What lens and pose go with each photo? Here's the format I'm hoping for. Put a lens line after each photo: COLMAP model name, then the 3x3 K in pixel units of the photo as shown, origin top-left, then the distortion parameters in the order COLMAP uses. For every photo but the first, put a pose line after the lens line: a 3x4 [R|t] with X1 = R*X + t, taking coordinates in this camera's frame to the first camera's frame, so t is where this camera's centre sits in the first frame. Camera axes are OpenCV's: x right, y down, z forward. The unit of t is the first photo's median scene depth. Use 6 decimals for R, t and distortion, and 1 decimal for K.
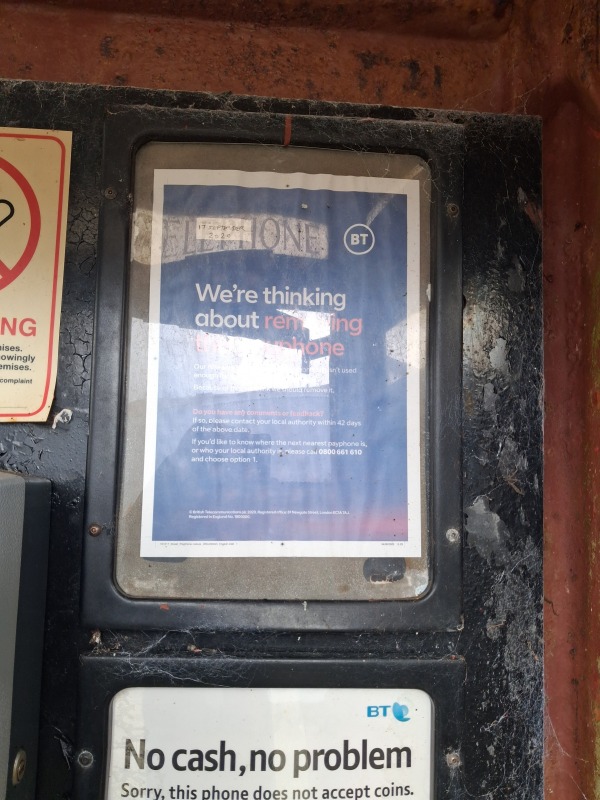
lens RADIAL K [[624.5, 0, 267.0], [0, 624.5, 391.5], [0, 0, 1]] dist [0.052788, -0.085502]
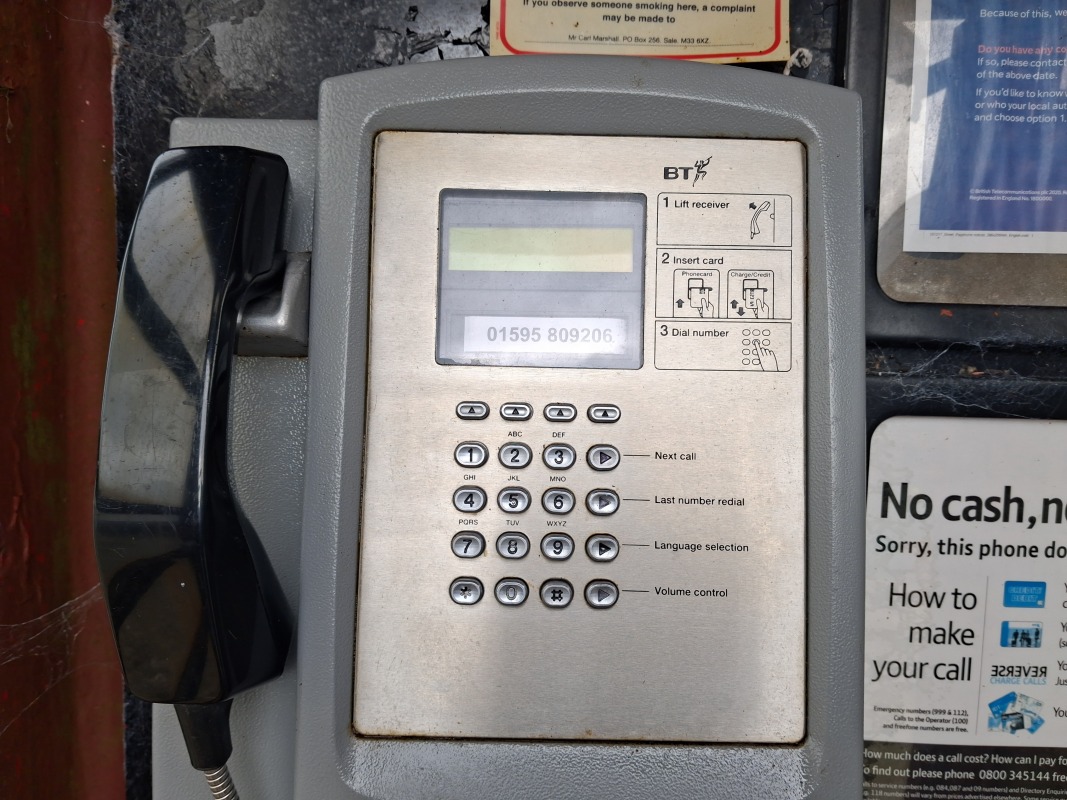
lens RADIAL K [[832.9, 0, 506.6], [0, 832.9, 381.5], [0, 0, 1]] dist [0.052788, -0.085502]
pose [[0.997370, -0.003182, -0.072403, -0.575286], [0.015921, 0.984252, 0.176054, 0.224120], [0.070703, -0.176744, 0.981714, -0.031172]]
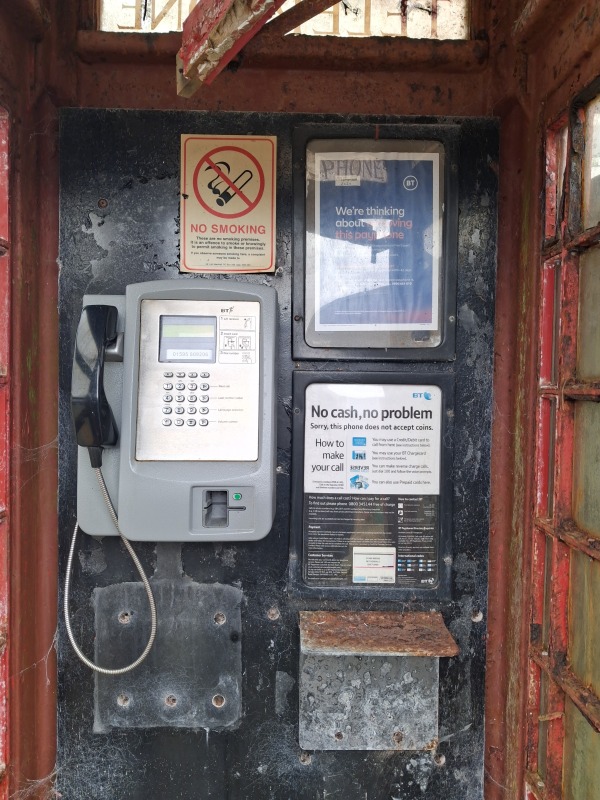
lens RADIAL K [[624.5, 0, 280.7], [0, 624.5, 397.5], [0, 0, 1]] dist [0.052788, -0.085502]
pose [[0.999002, -0.020521, -0.039674, -0.231168], [0.025535, 0.991146, 0.130302, 0.197463], [0.036649, -0.131185, 0.990680, -1.270742]]
